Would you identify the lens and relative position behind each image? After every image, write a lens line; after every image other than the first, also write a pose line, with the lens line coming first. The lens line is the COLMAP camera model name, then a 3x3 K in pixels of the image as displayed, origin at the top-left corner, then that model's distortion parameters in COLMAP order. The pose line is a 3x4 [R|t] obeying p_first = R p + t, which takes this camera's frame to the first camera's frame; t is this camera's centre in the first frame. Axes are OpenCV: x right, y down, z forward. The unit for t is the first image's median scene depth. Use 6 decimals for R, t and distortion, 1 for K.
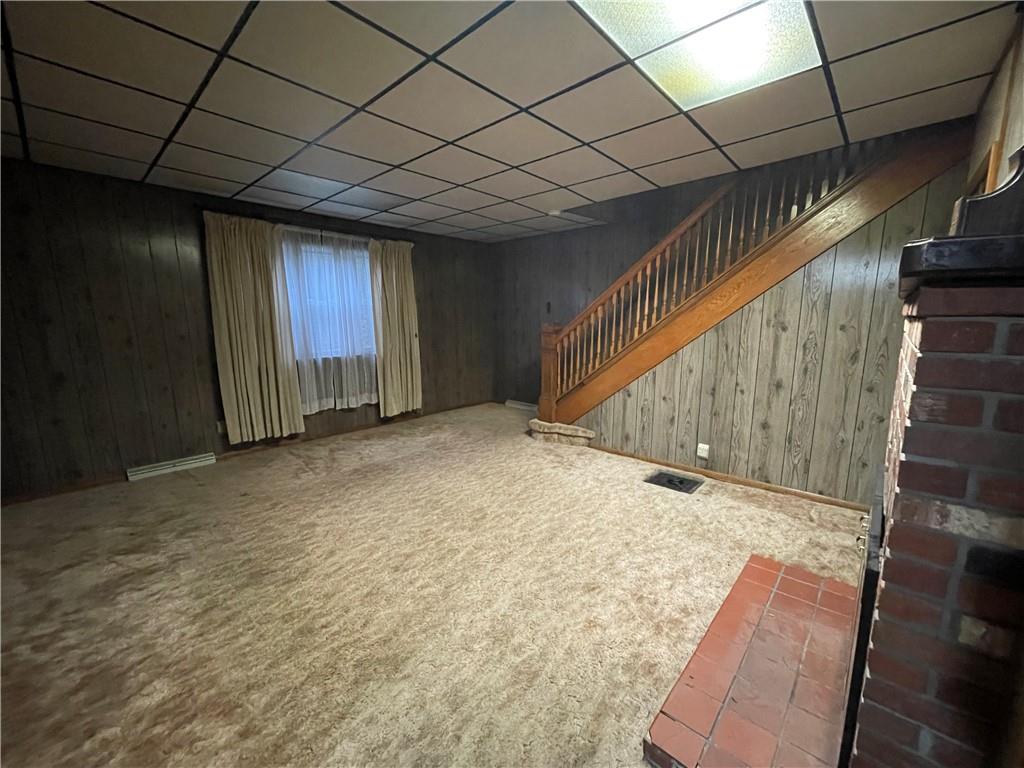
lens RADIAL K [[412.5, 0, 506.2], [0, 412.5, 384.9], [0, 0, 1]] dist [0.001332, 0.000239]
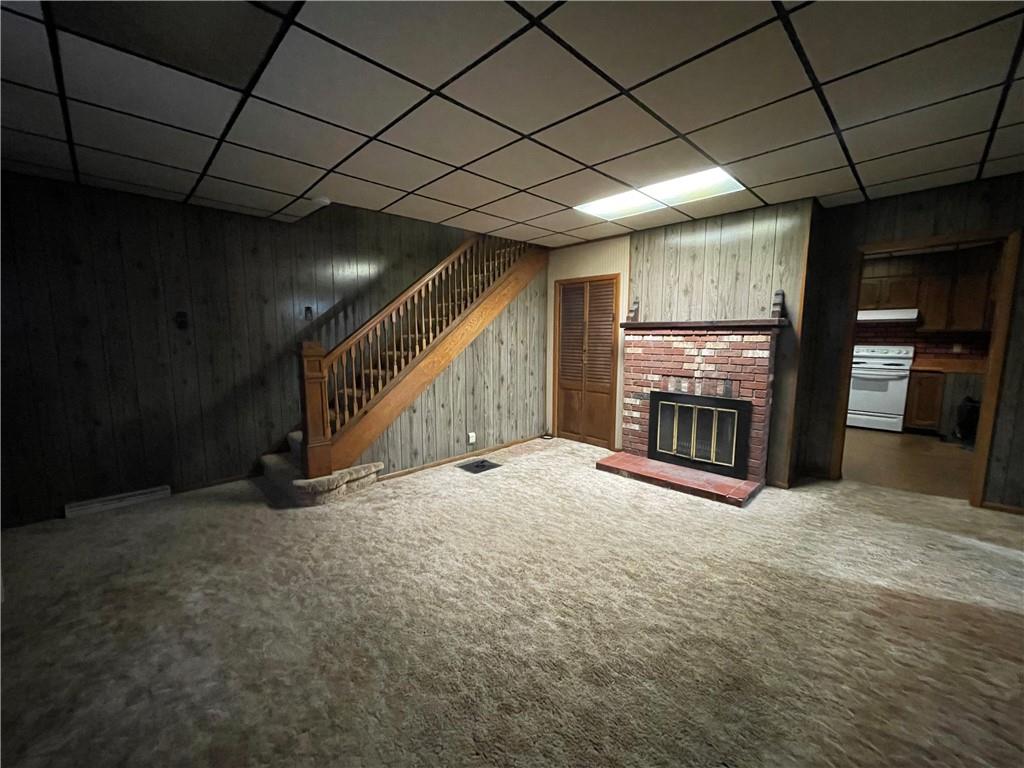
lens RADIAL K [[412.5, 0, 506.2], [0, 412.5, 384.9], [0, 0, 1]] dist [0.001332, 0.000239]
pose [[0.051777, -0.116643, 0.991823, -0.801074], [0.165874, 0.980364, 0.106636, -0.127081], [-0.984787, 0.158997, 0.070108, 0.788465]]
